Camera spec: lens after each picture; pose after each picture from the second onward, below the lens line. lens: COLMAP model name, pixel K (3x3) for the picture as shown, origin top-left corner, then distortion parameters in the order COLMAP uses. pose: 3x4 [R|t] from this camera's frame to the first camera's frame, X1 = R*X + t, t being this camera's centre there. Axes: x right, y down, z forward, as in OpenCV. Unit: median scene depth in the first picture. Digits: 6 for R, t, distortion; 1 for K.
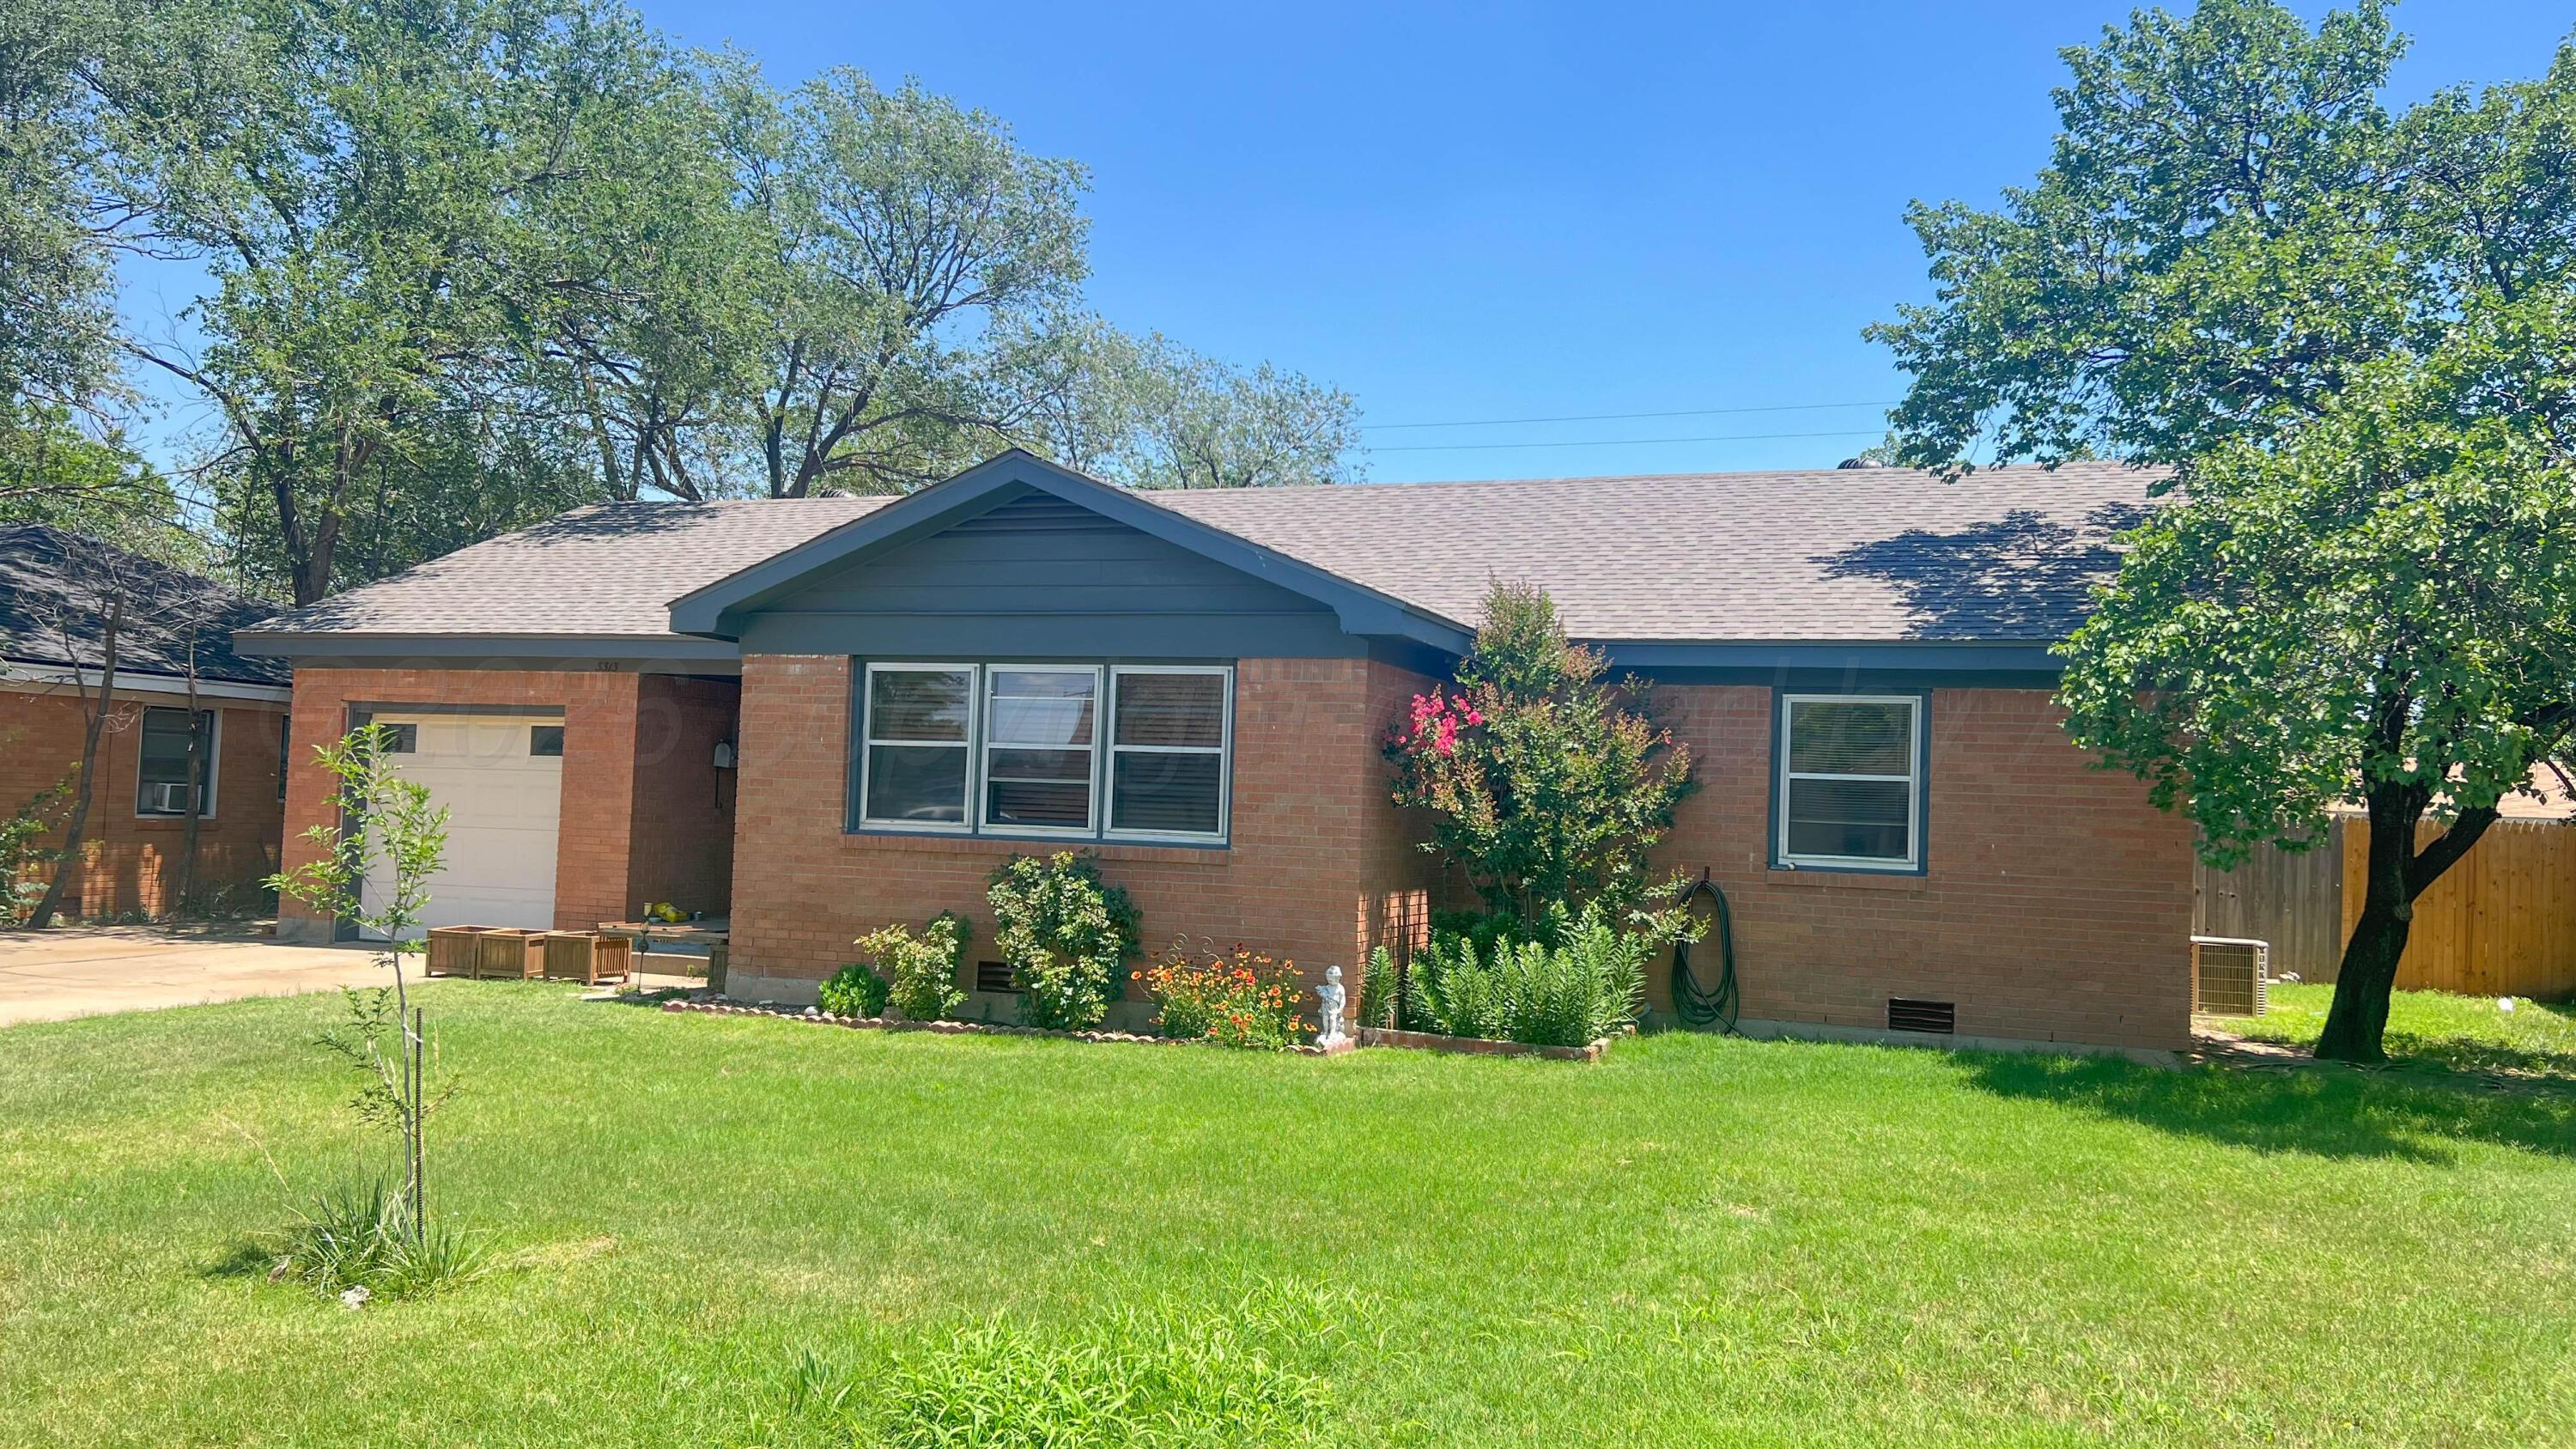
lens RADIAL K [[1926.2, 0, 1288.6], [0, 1926.2, 714.7], [0, 0, 1]] dist [0.006631, -0.001018]
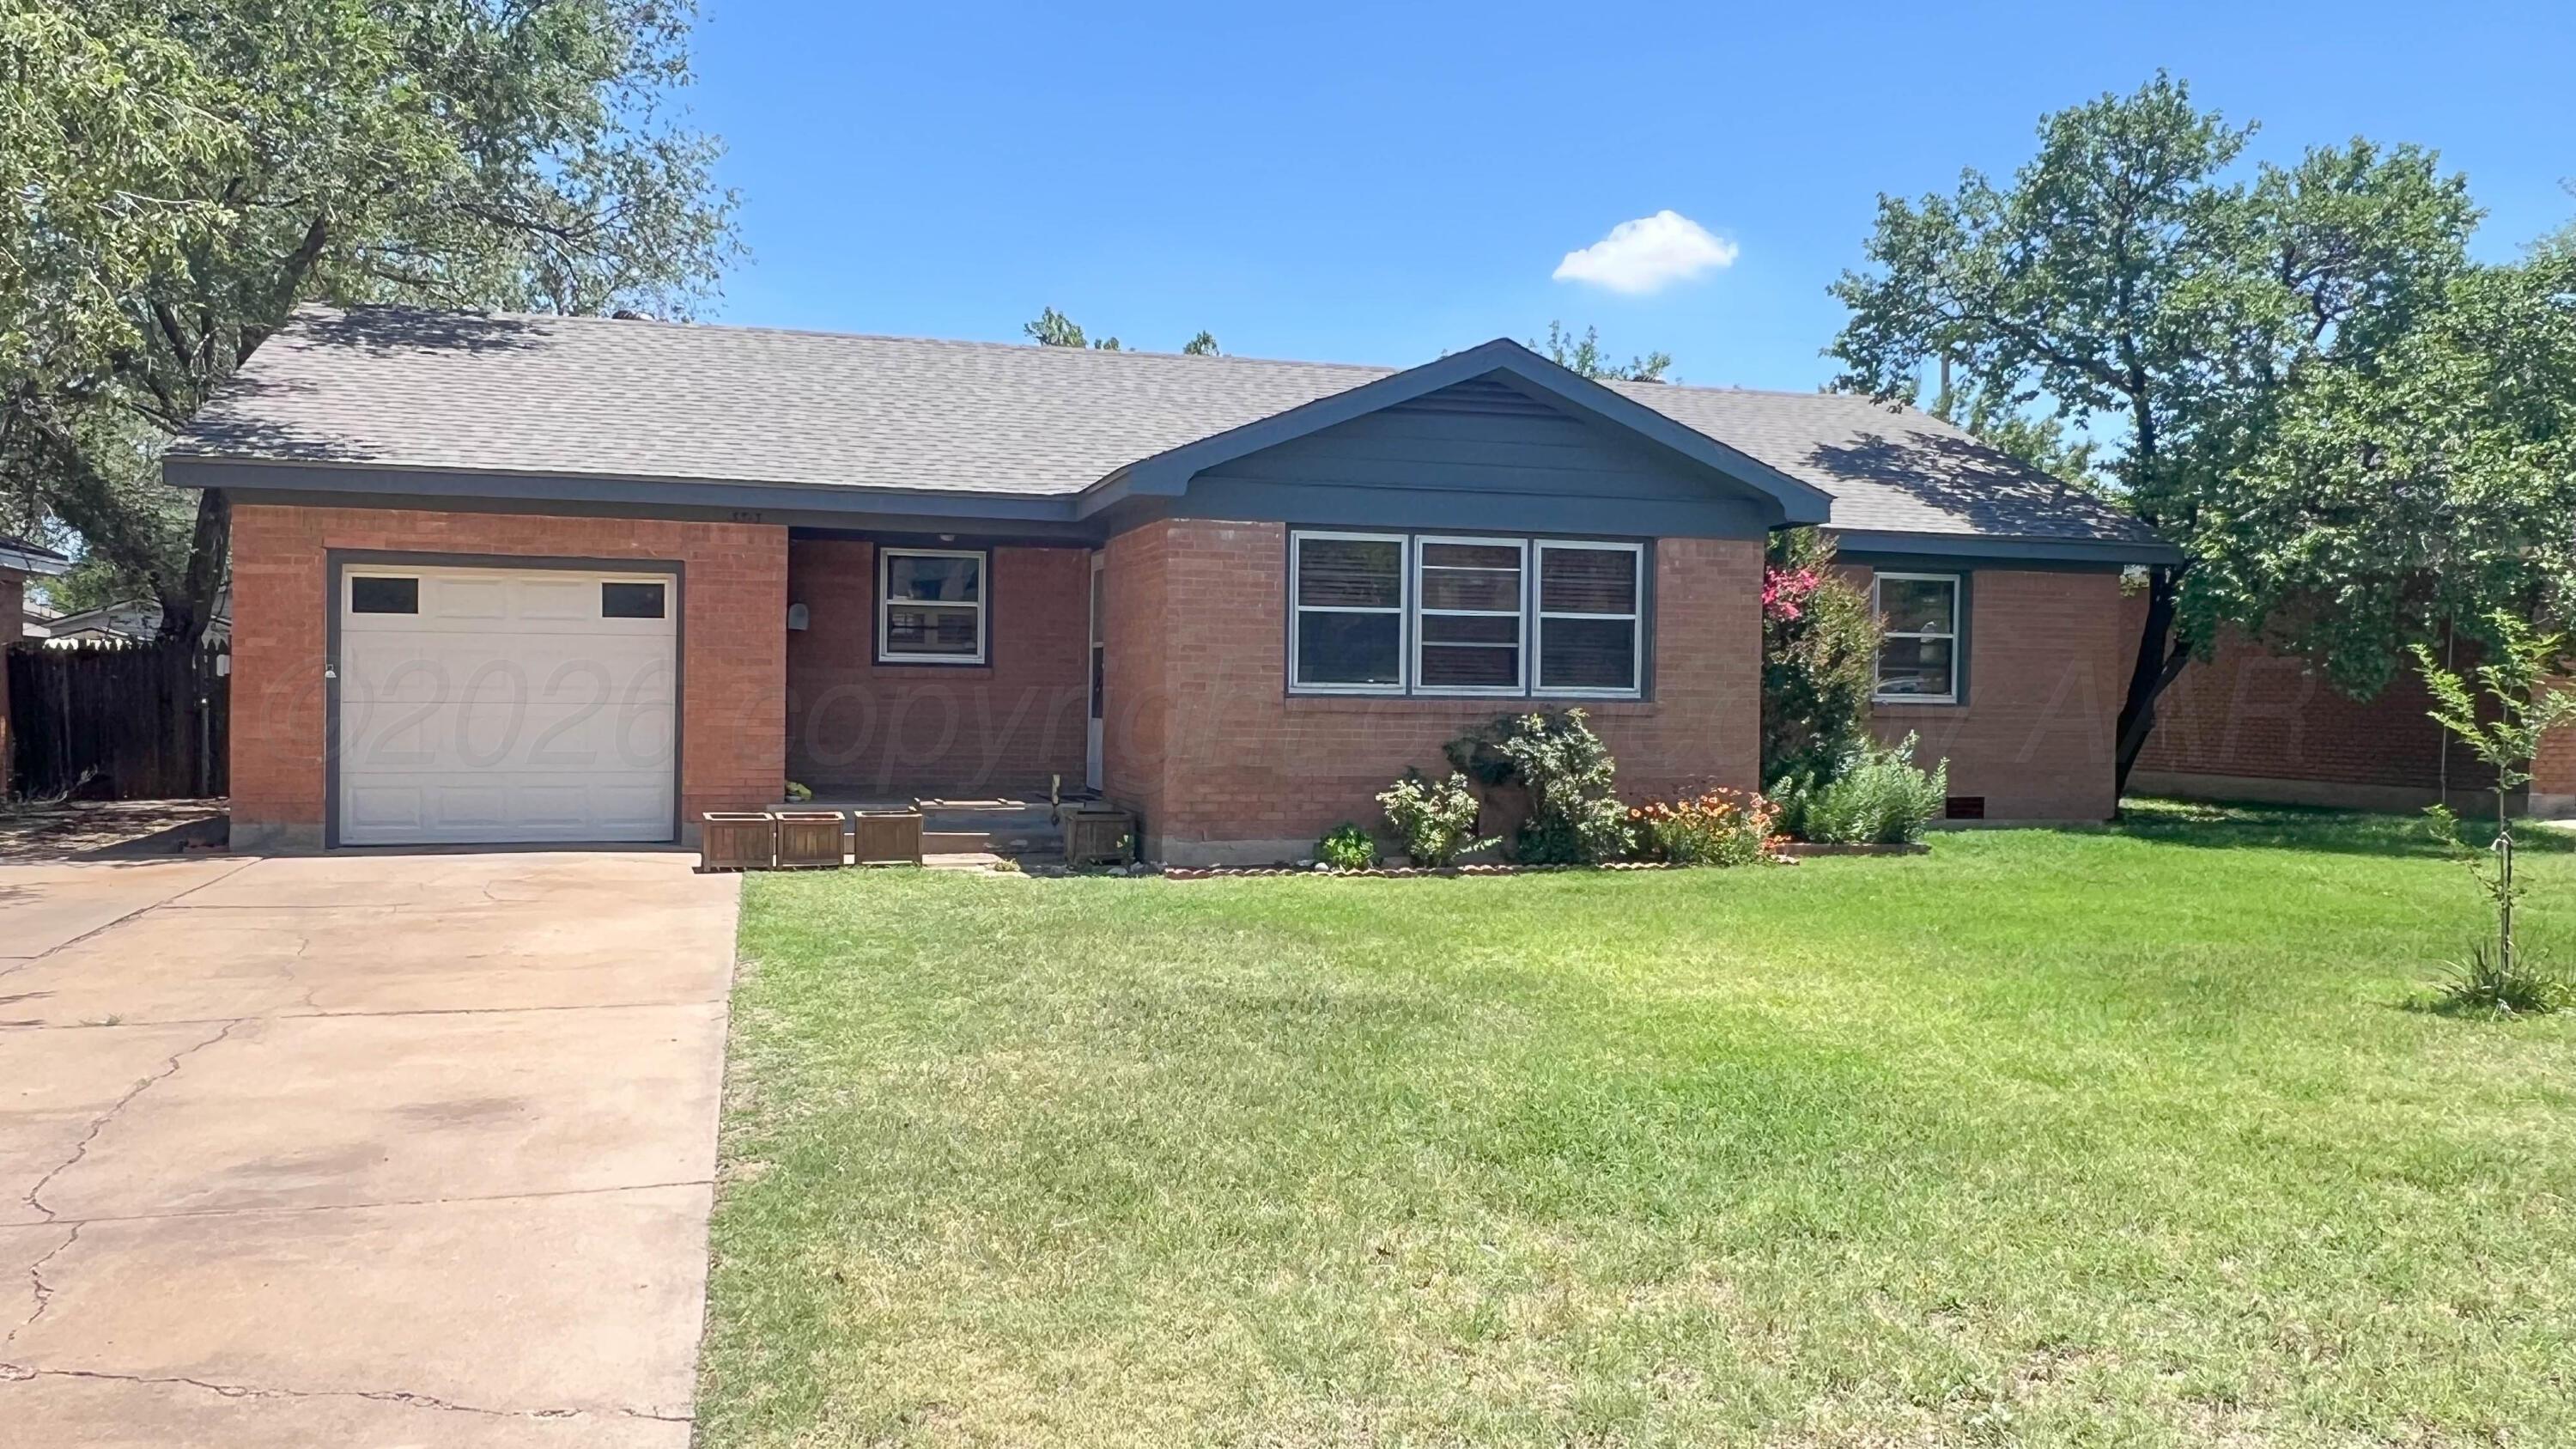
lens RADIAL K [[1870.8, 0, 1287.4], [0, 1870.8, 733.4], [0, 0, 1]] dist [0.032012, -0.000010]
pose [[0.825290, -0.035929, 0.563565, -0.791577], [-0.015091, 0.996214, 0.085611, -0.004622], [-0.564507, -0.079159, 0.821624, 0.177020]]
